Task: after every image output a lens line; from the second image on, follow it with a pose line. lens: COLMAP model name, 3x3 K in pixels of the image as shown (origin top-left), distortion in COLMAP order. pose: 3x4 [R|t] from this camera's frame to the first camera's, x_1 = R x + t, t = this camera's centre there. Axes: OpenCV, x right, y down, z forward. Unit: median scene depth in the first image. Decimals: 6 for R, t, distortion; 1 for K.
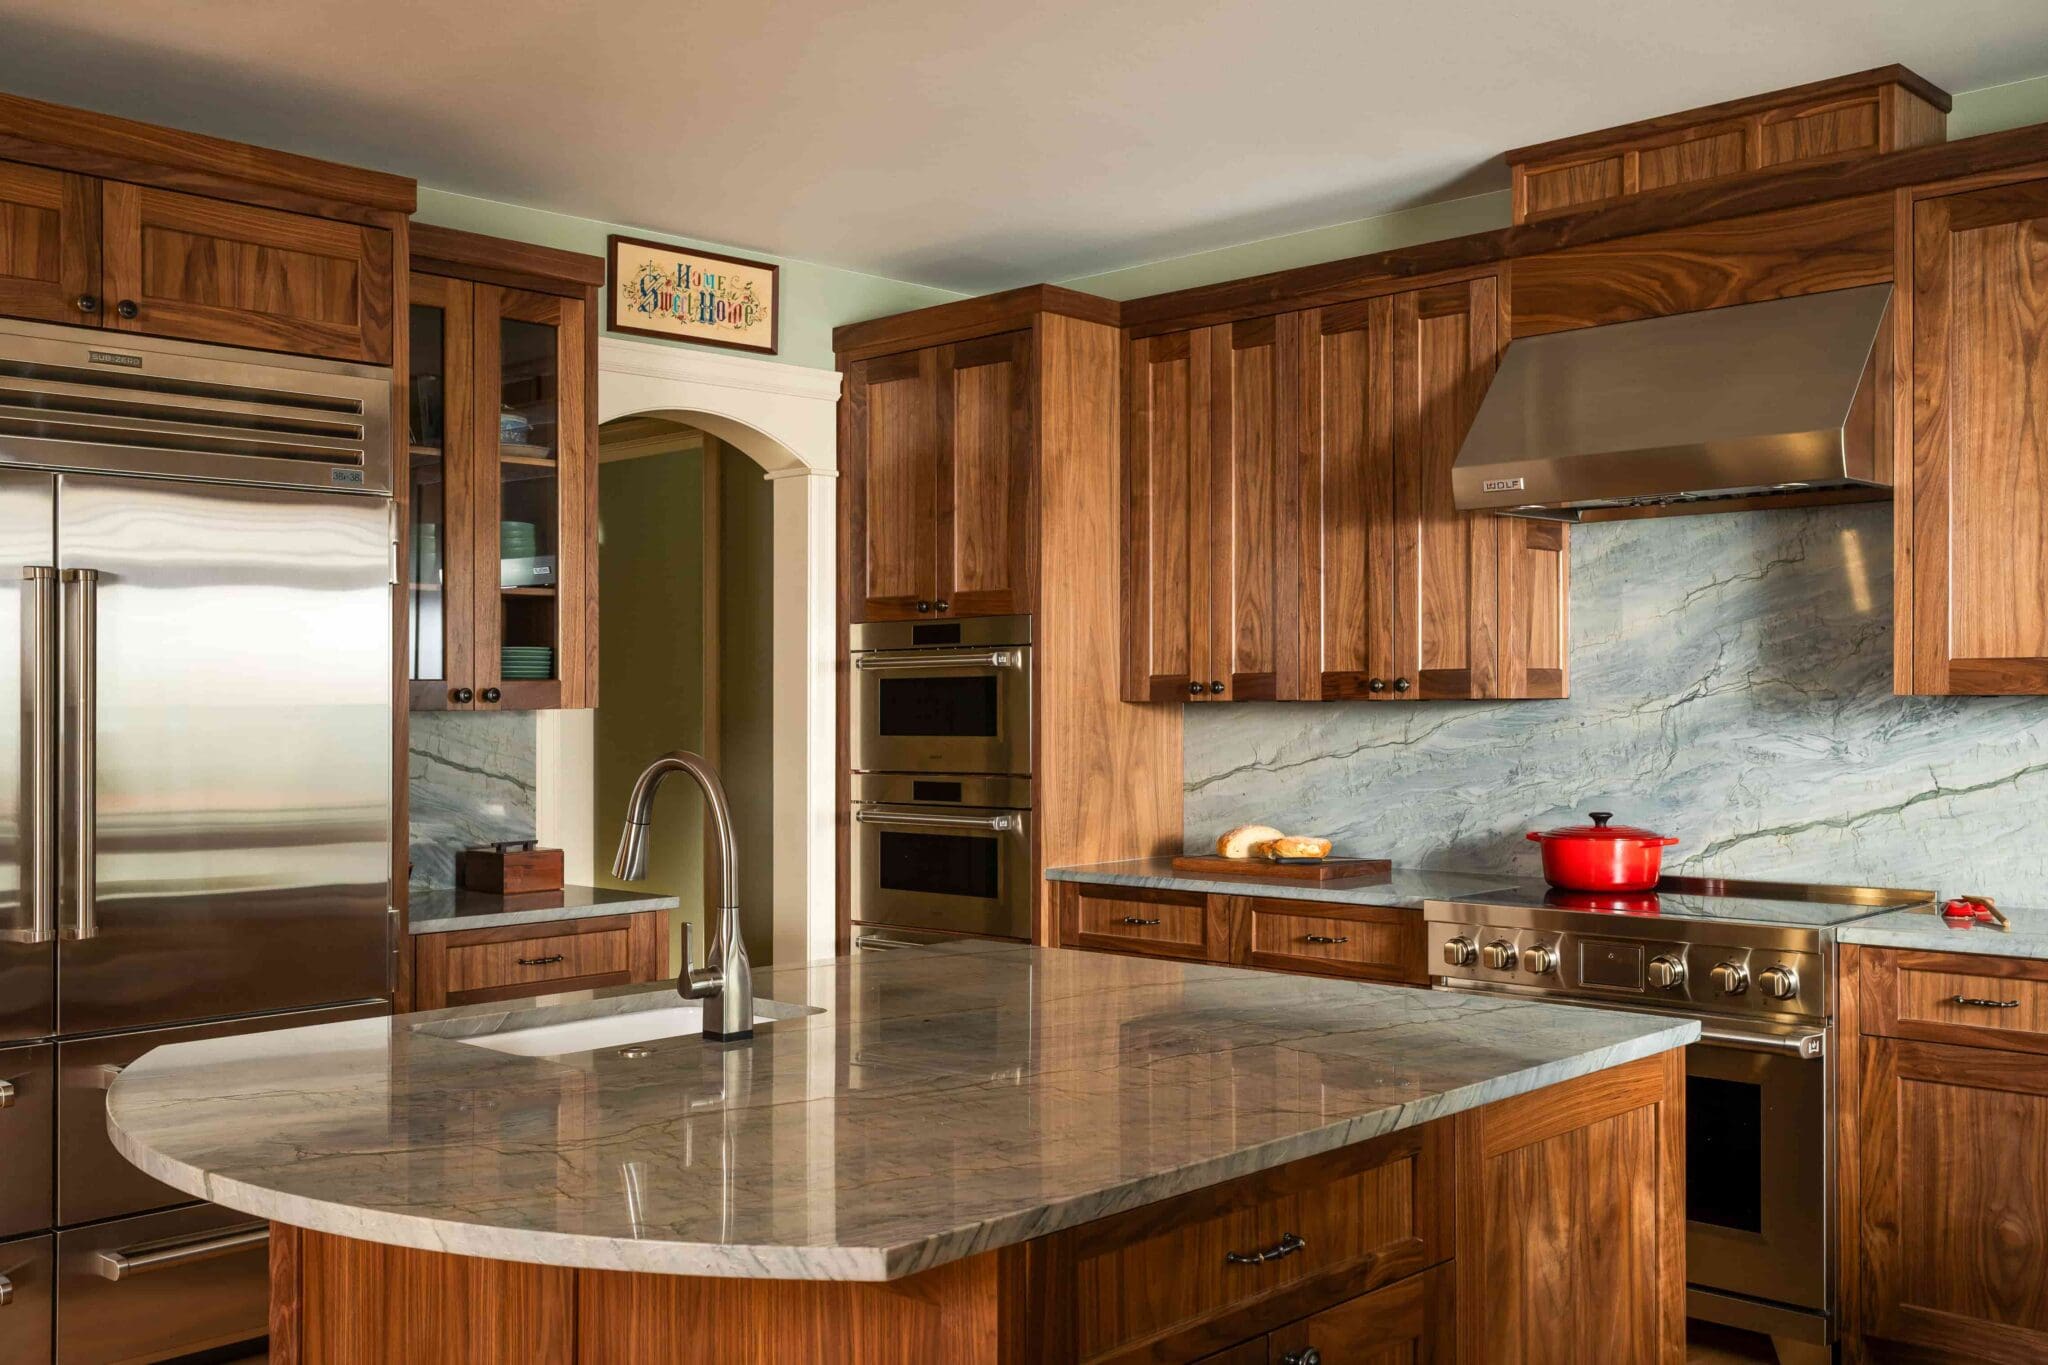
lens RADIAL K [[1889.3, 0, 1060.4], [0, 1889.3, 728.2], [0, 0, 1]] dist [0.005583, 0.000000]
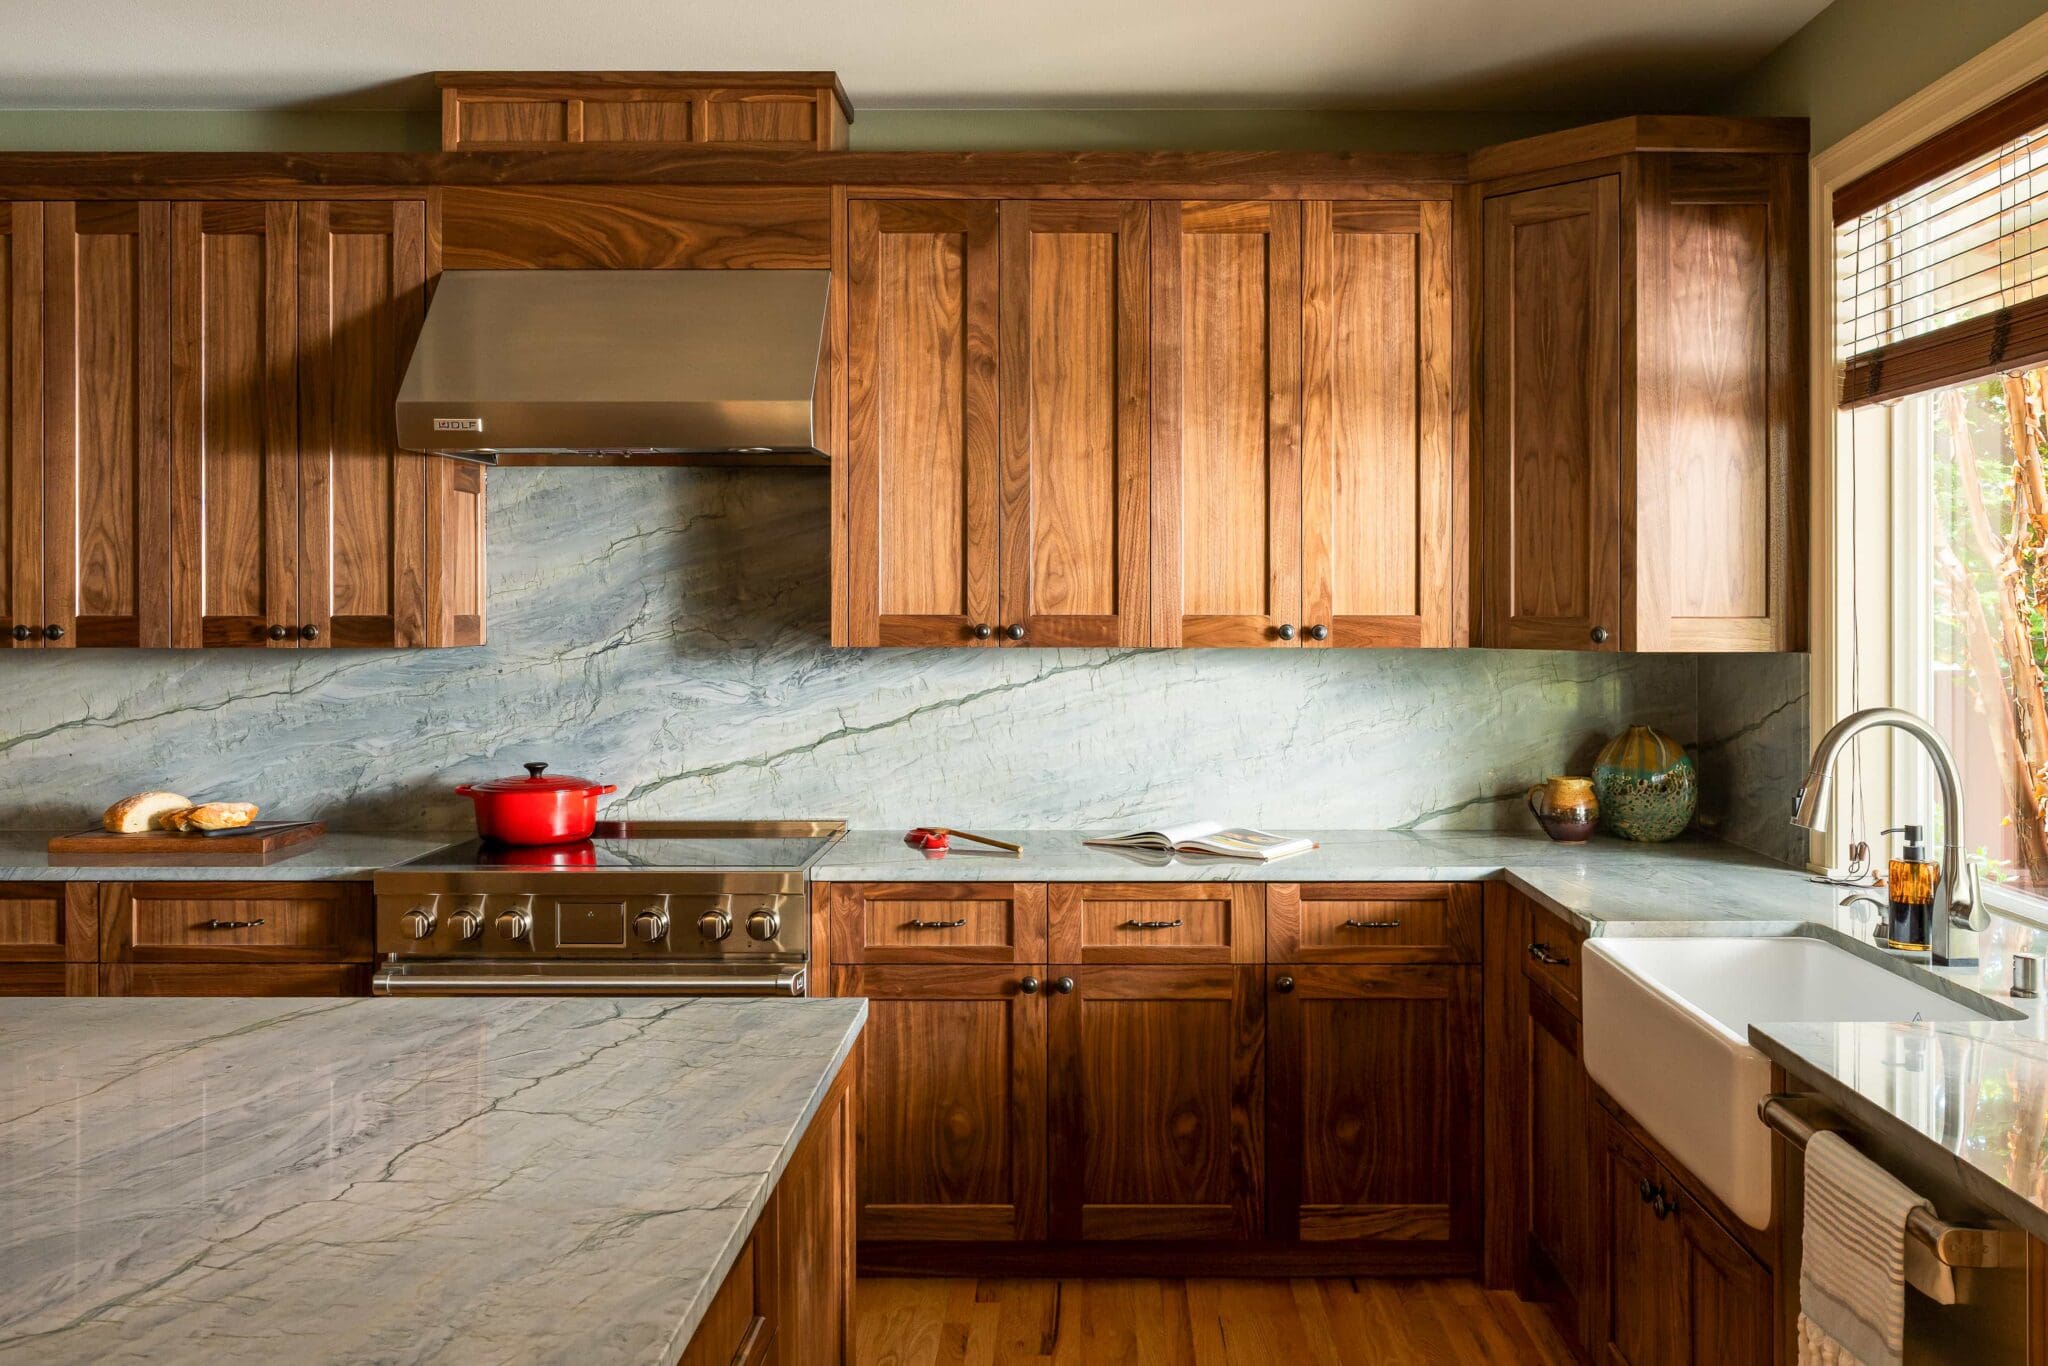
lens RADIAL K [[1725.3, 0, 1034.1], [0, 1725.3, 616.1], [0, 0, 1]] dist [-0.004634, -0.000234]
pose [[0.737533, 0.000613, 0.675311, -0.128411], [0.004973, 0.999968, -0.006339, -0.024721], [-0.675293, 0.008033, 0.737506, 0.162031]]
